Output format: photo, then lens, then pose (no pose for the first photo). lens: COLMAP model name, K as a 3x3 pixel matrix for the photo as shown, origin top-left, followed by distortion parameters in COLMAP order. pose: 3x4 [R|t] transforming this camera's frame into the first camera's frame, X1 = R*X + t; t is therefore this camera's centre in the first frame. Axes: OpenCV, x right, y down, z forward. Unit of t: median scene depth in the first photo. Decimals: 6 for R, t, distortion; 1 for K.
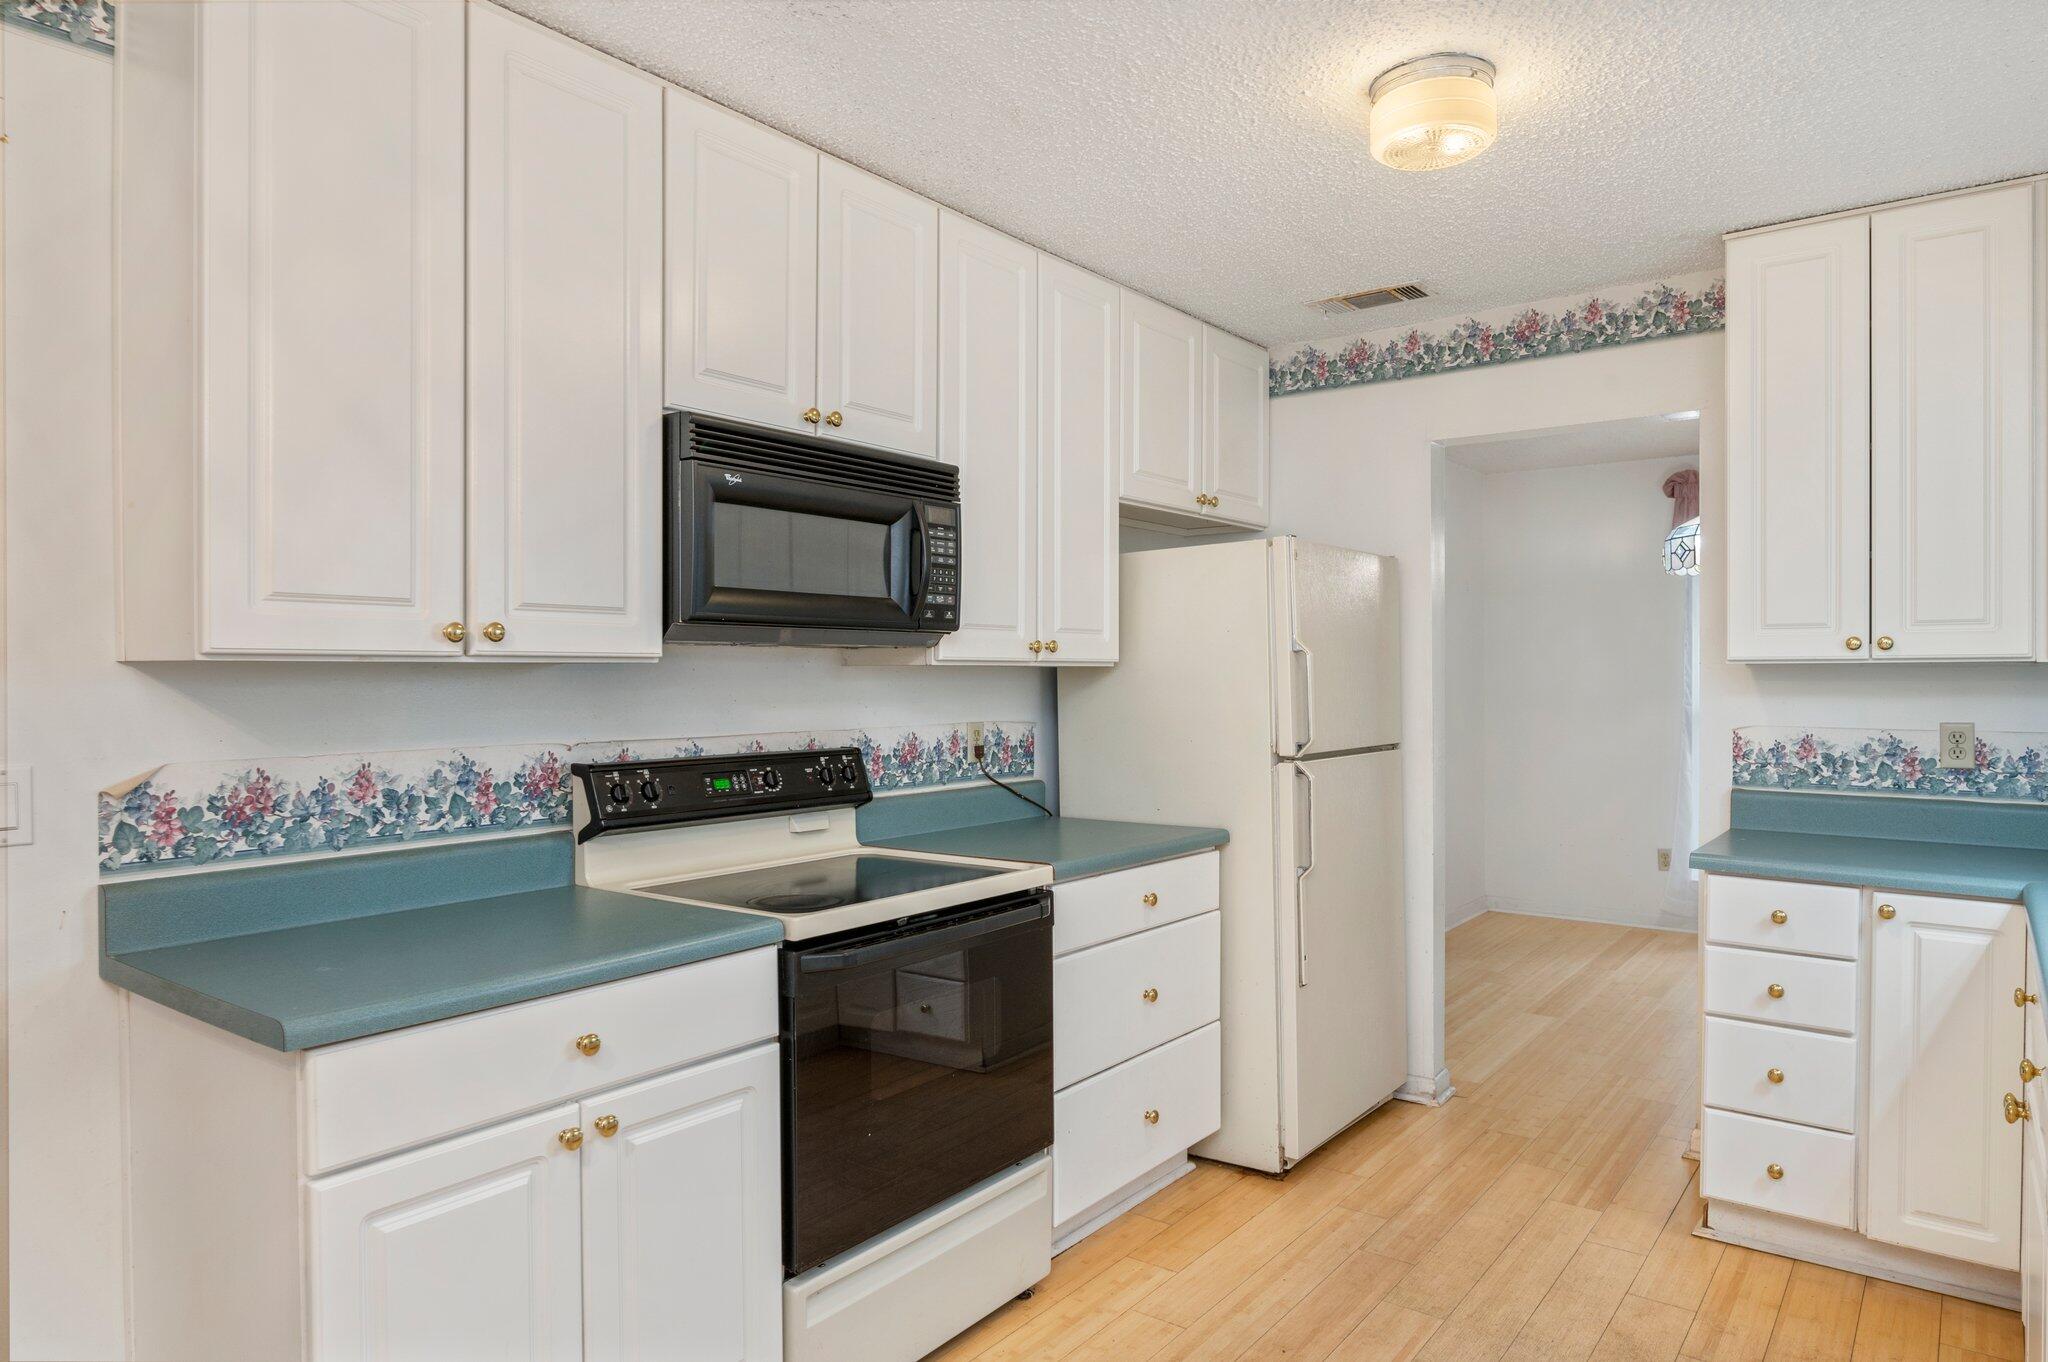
lens RADIAL K [[1227.8, 0, 1010.9], [0, 1227.8, 676.3], [0, 0, 1]] dist [-0.012326, 0.002068]
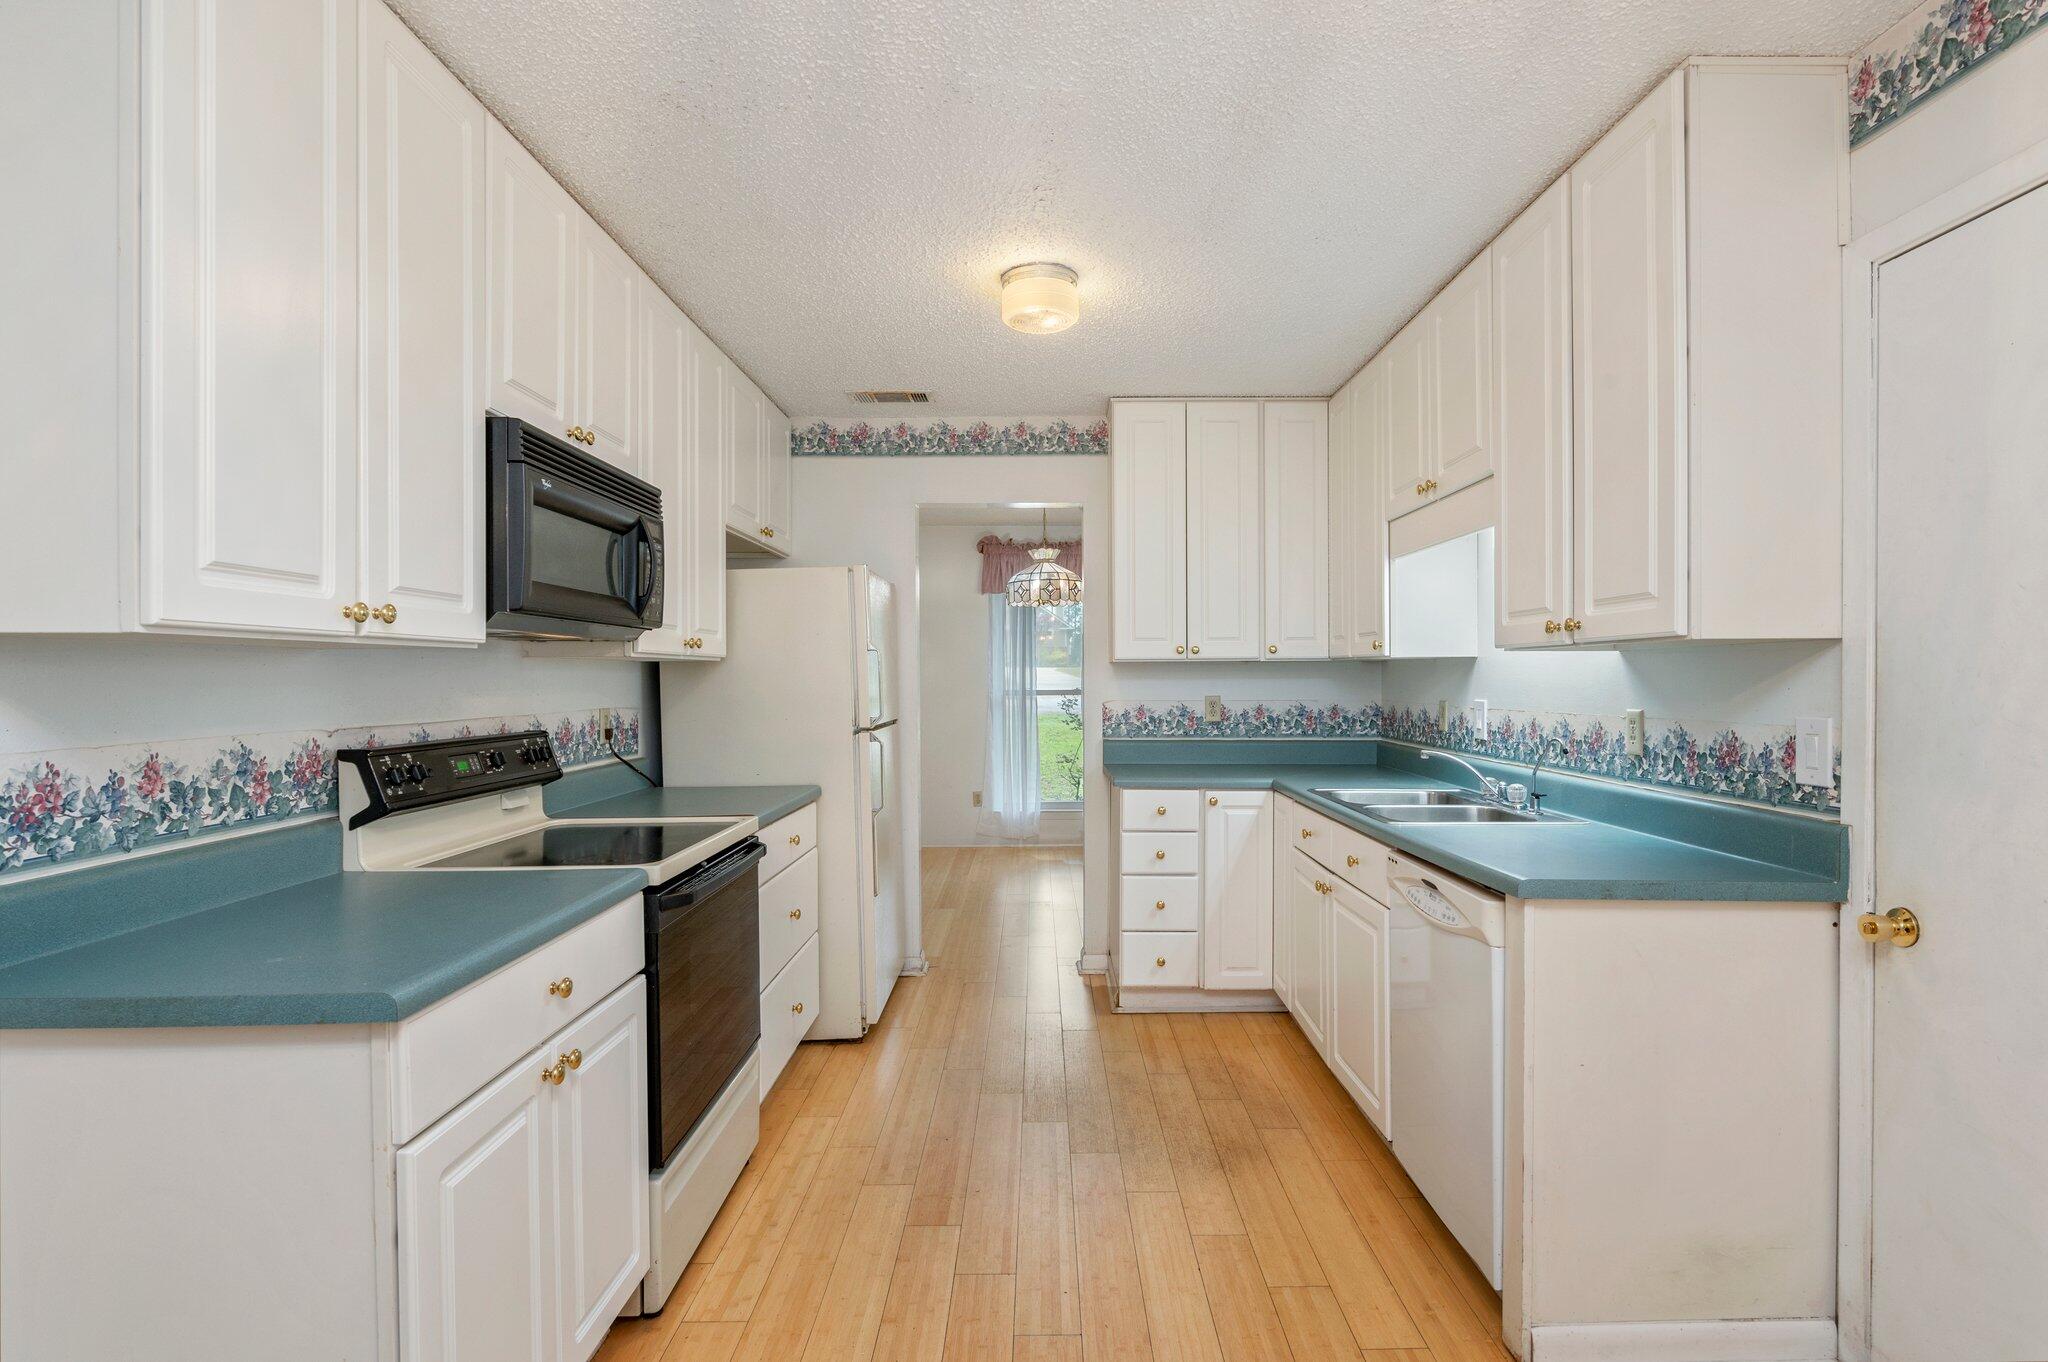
lens RADIAL K [[985.7, 0, 1065.1], [0, 985.7, 674.8], [0, 0, 1]] dist [0.000252, -0.000502]
pose [[0.787113, -0.001356, 0.616807, -0.329180], [0.003902, 0.999989, -0.002781, 0.012877], [-0.616796, 0.004596, 0.787109, 0.007582]]
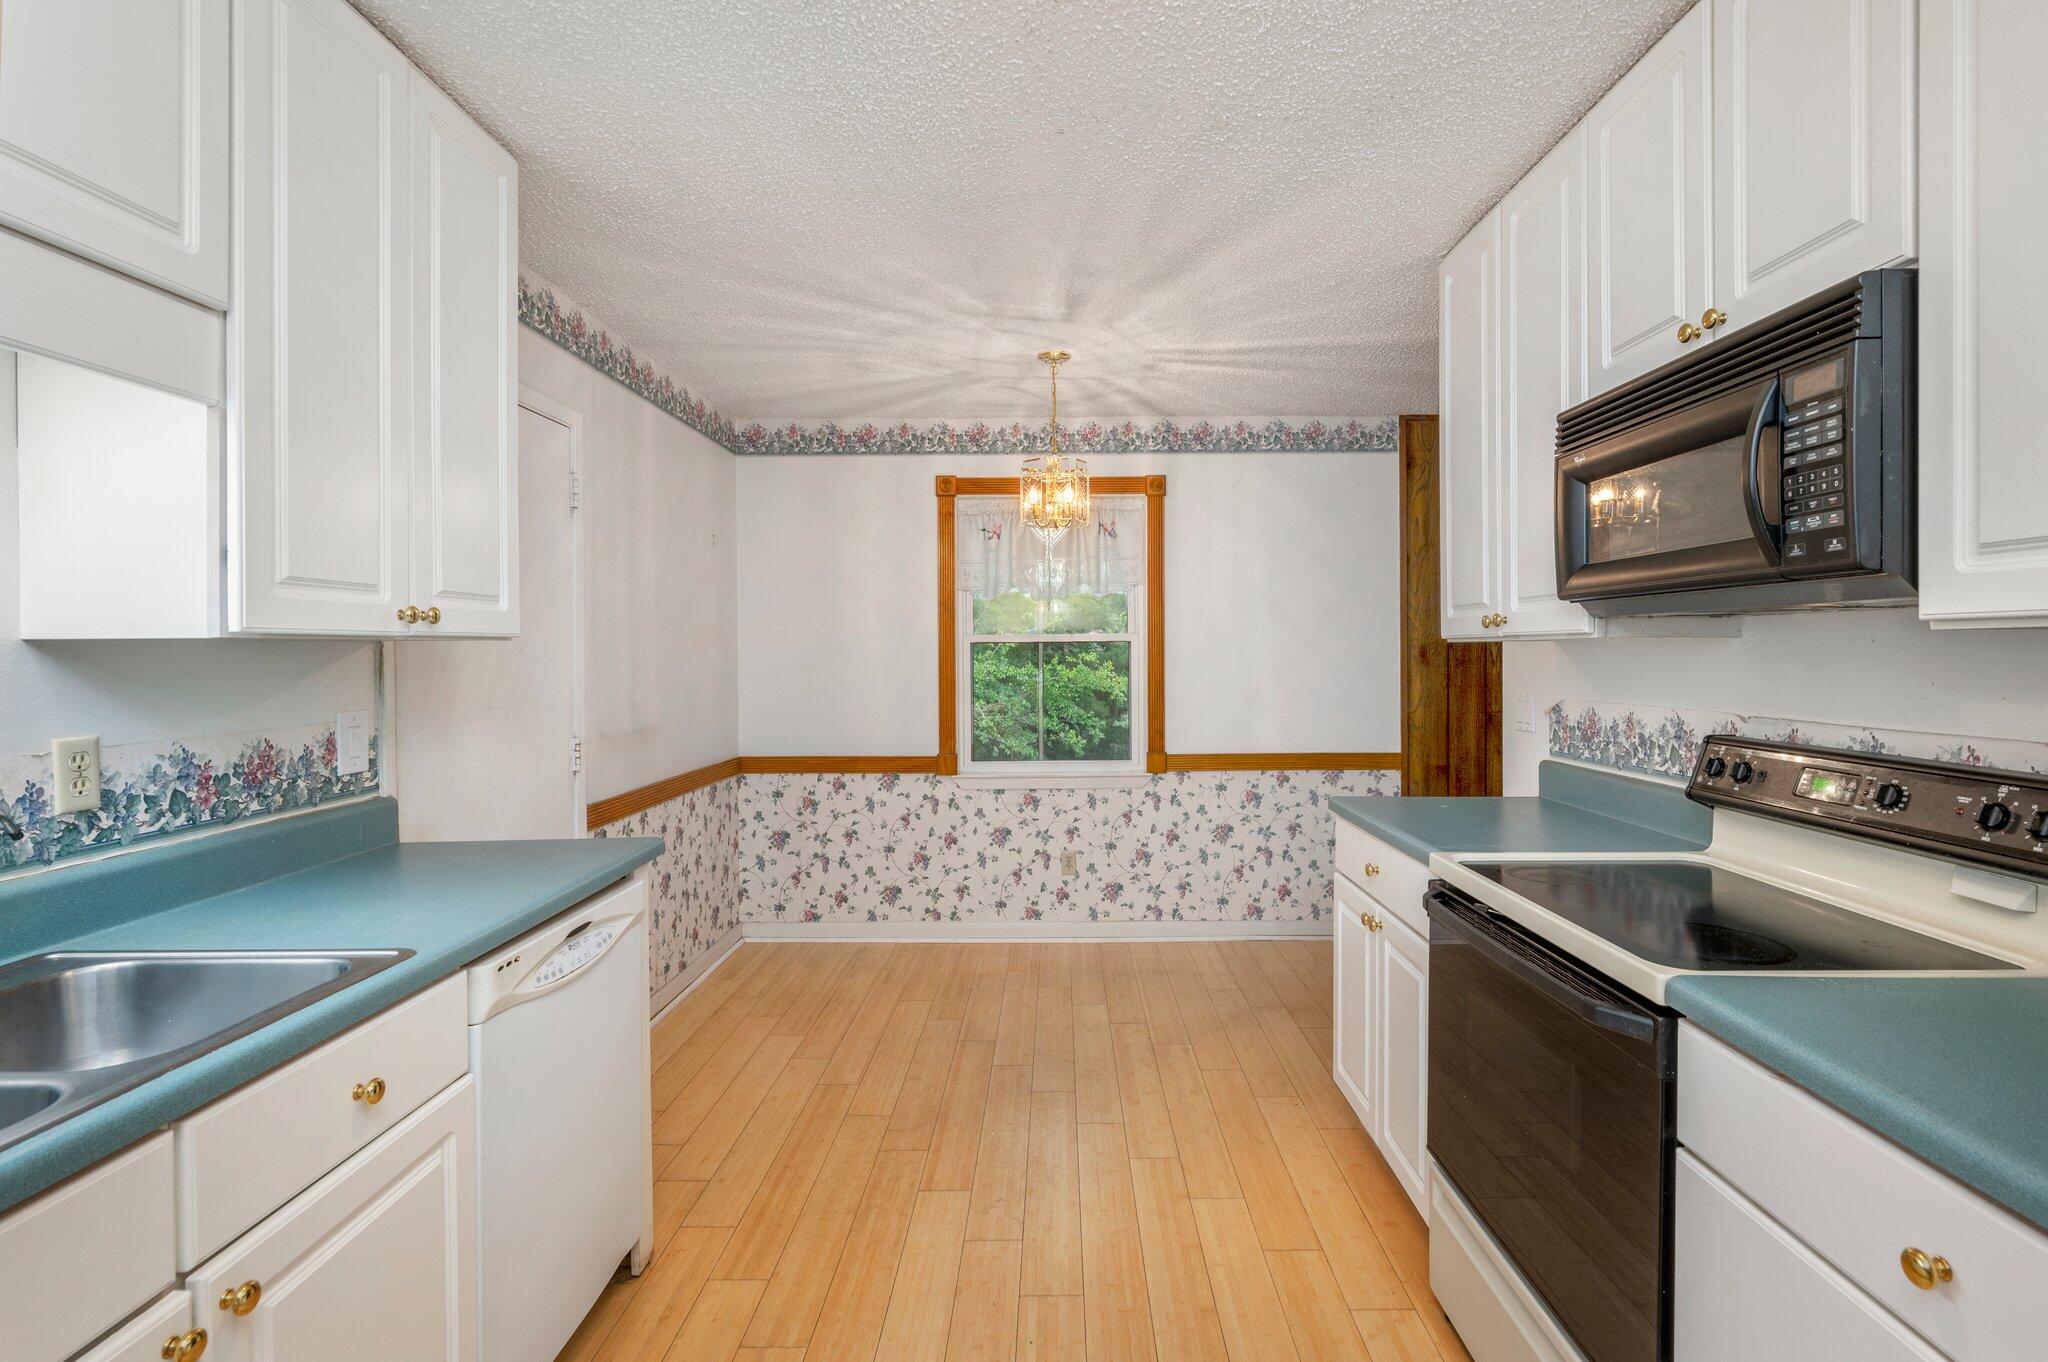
lens RADIAL K [[1123.1, 0, 1029.2], [0, 1123.1, 660.0], [0, 0, 1]] dist [-0.008460, -0.000103]
pose [[-0.815725, 0.009306, -0.578366, 0.565019], [0.004652, 0.999944, 0.009529, -0.002346], [0.578422, 0.005082, -0.815722, 1.211217]]
